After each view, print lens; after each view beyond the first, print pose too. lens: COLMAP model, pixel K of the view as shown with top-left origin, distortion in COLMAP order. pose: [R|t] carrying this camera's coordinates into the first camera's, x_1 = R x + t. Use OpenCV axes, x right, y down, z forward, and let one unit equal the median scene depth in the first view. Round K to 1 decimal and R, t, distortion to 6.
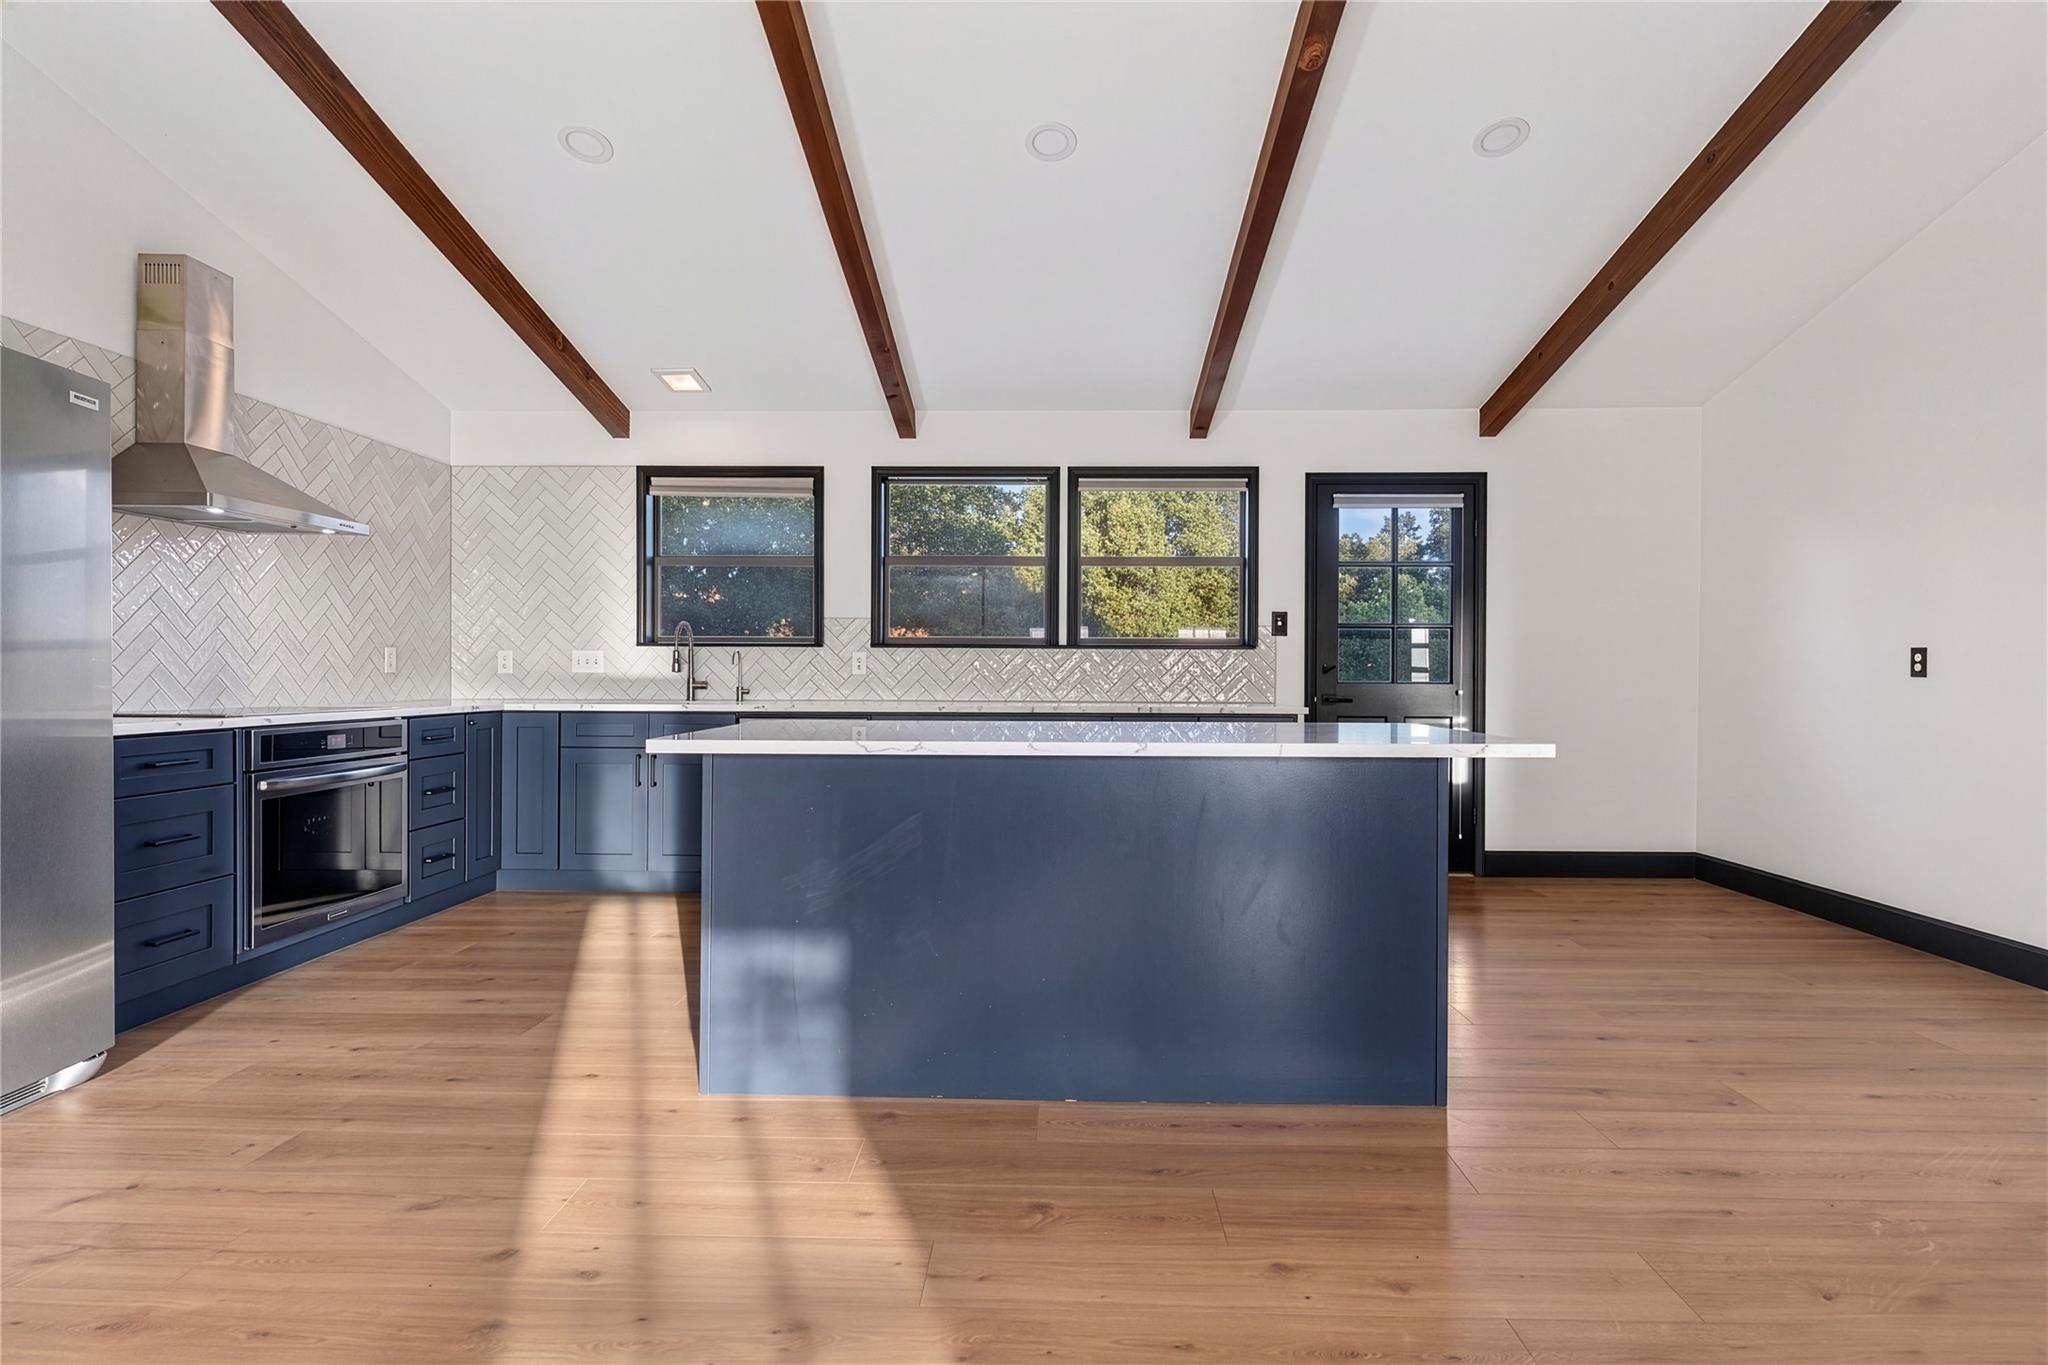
lens RADIAL K [[983.5, 0, 1024.0], [0, 983.5, 682.5], [0, 0, 1]] dist [0.005354, 0.000285]
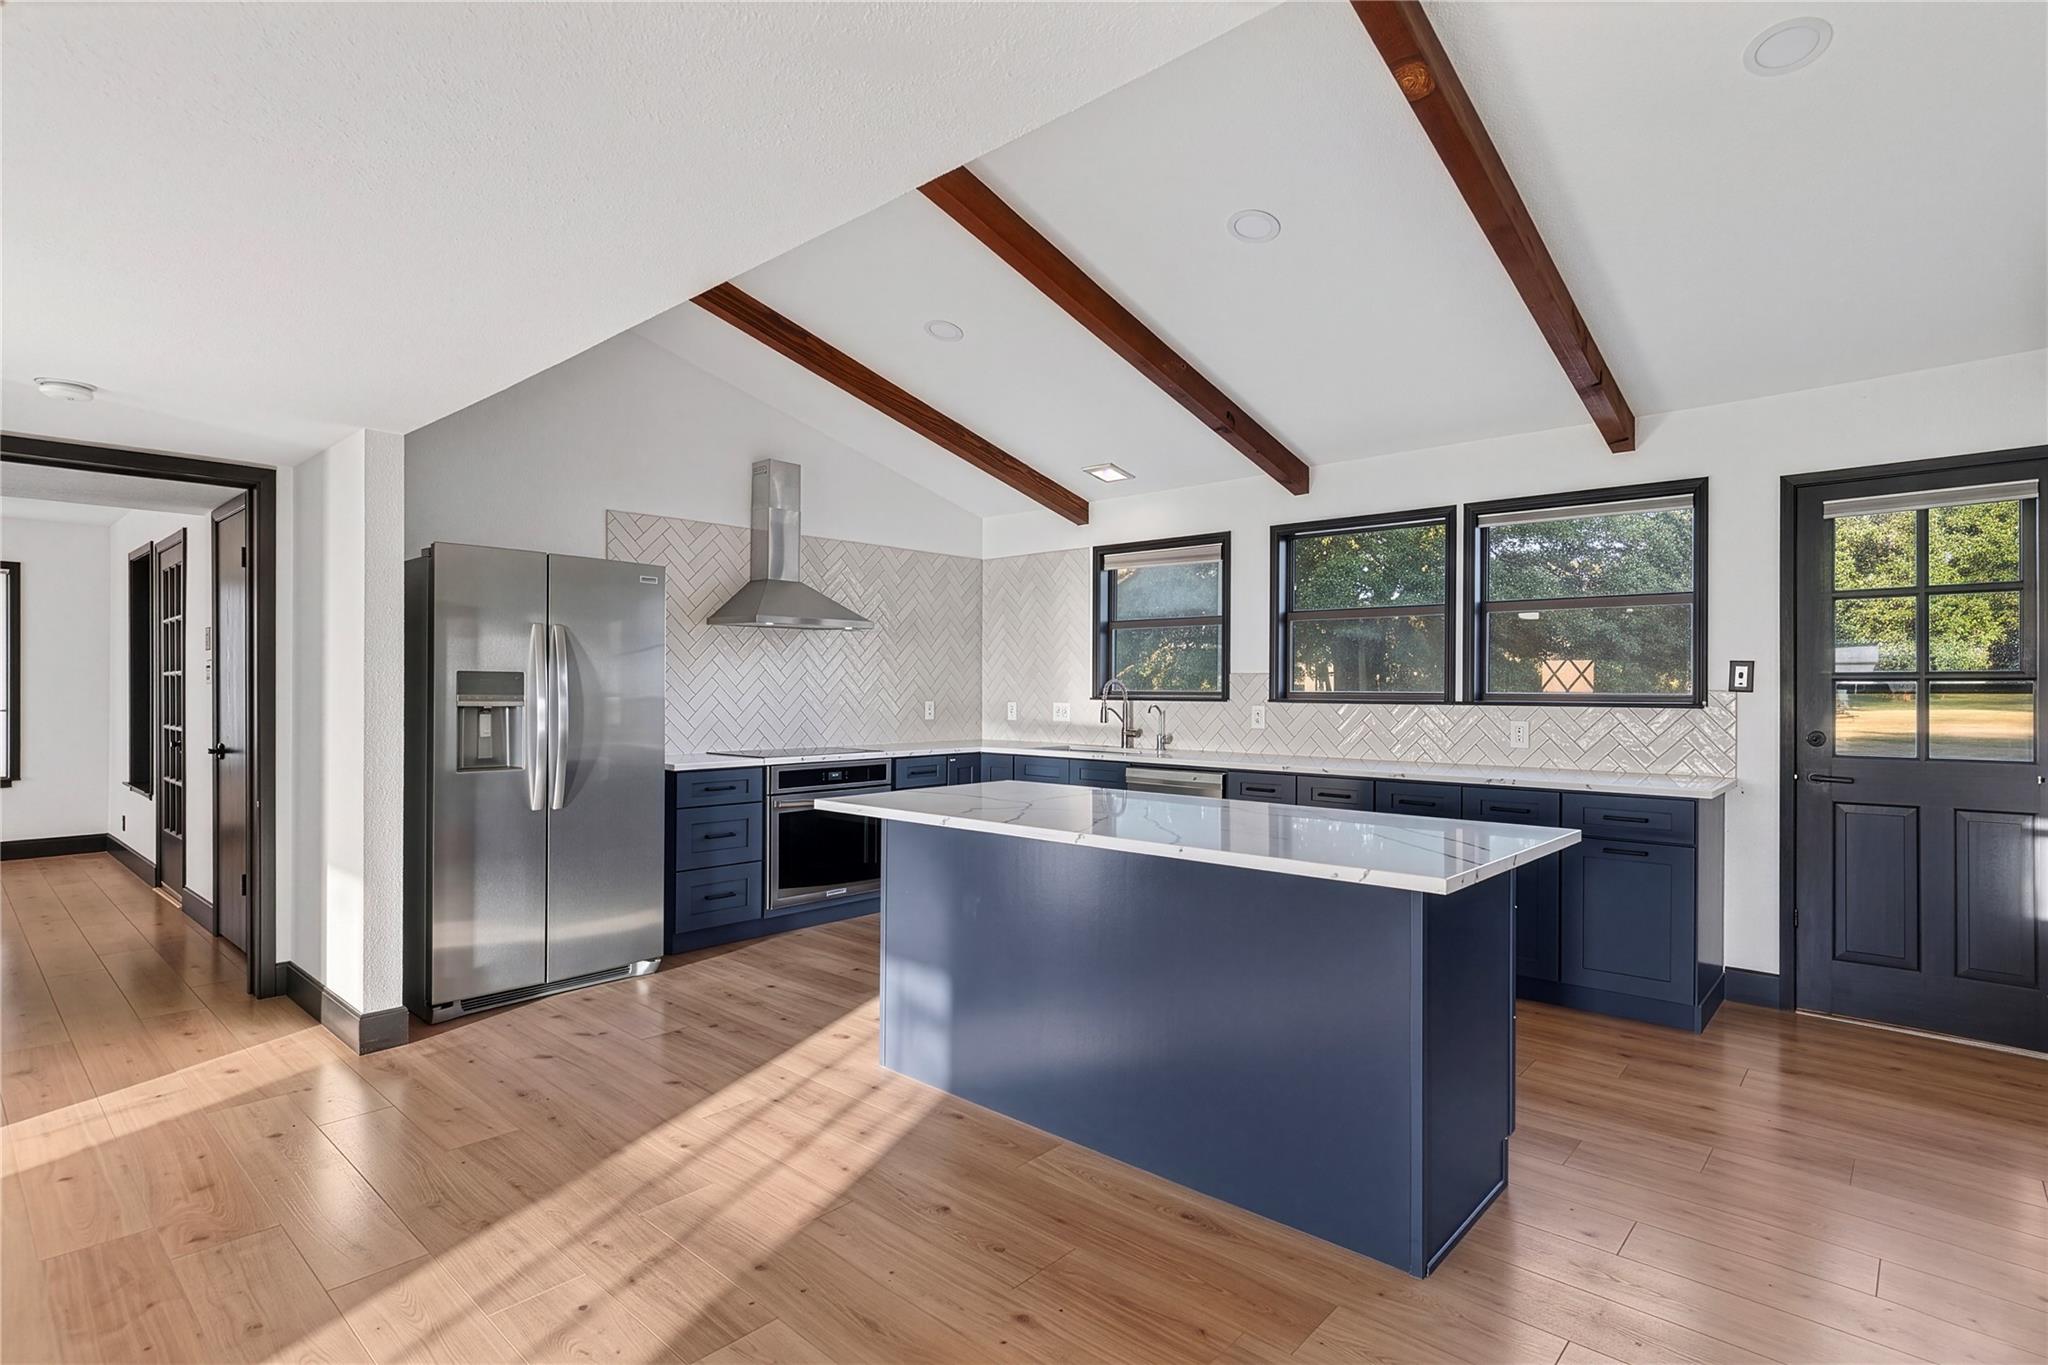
lens RADIAL K [[998.6, 0, 1064.9], [0, 998.6, 708.0], [0, 0, 1]] dist [0.002449, 0.000086]
pose [[0.773742, 0.010179, -0.633419, 0.355864], [-0.006339, 0.999945, 0.008326, -0.038563], [0.633469, -0.002427, 0.773764, 0.054929]]
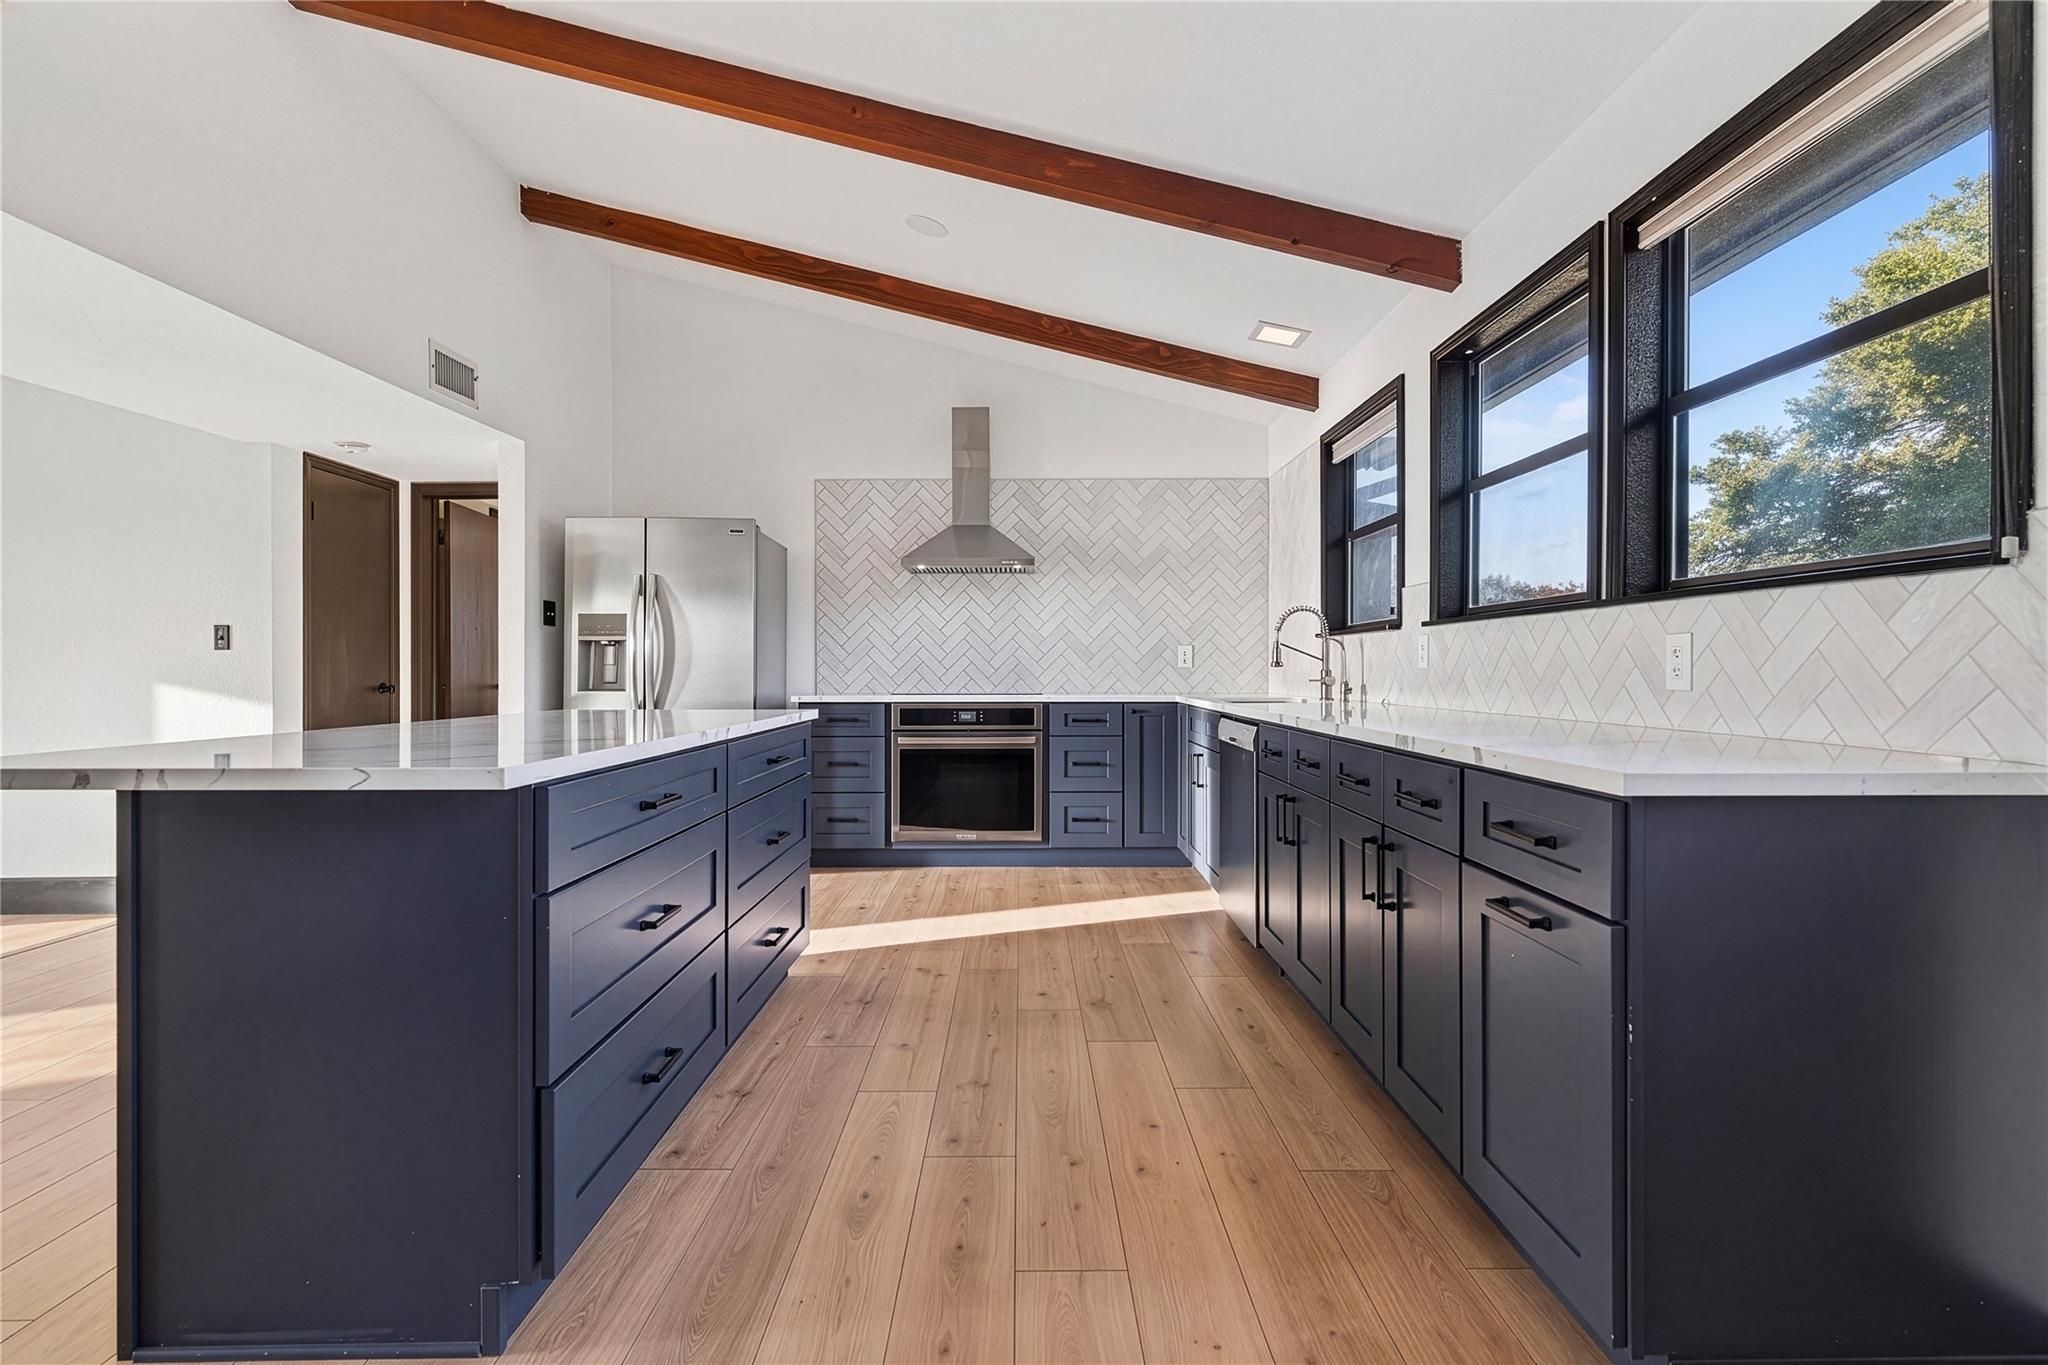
lens RADIAL K [[983.5, 0, 1024.0], [0, 983.5, 682.5], [0, 0, 1]] dist [0.005354, 0.000285]
pose [[0.035914, 0.008820, -0.999316, 0.517078], [-0.008400, 0.999928, 0.008523, -0.001672], [0.999320, 0.008089, 0.035985, 0.735502]]
